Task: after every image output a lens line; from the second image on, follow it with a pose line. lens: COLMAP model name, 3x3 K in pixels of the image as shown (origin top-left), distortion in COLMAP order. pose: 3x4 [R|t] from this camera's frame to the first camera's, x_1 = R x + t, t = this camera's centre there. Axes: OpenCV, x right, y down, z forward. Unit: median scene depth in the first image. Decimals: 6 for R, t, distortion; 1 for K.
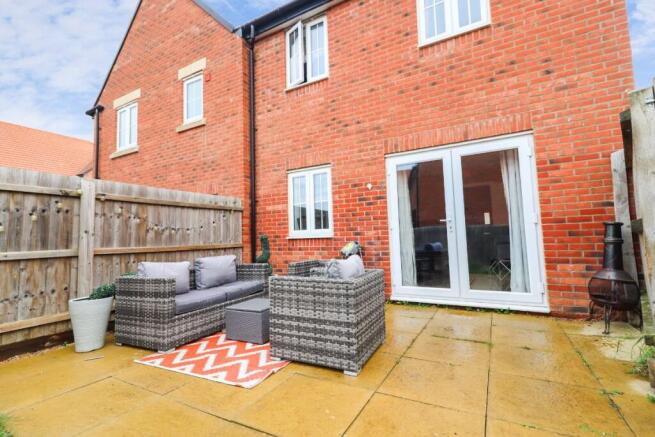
lens RADIAL K [[351.6, 0, 327.5], [0, 351.6, 218.5], [0, 0, 1]] dist [0.026295, -0.000350]
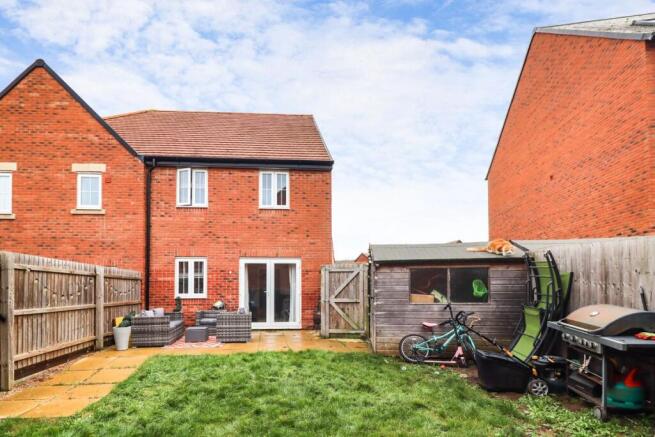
lens RADIAL K [[318.6, 0, 335.0], [0, 318.6, 220.0], [0, 0, 1]] dist [-0.000445, -0.000495]
pose [[0.805208, 0.154008, 0.572645, -0.474362], [-0.051211, 0.980138, -0.191591, -0.065497], [-0.590777, 0.124945, 0.797102, -0.820184]]
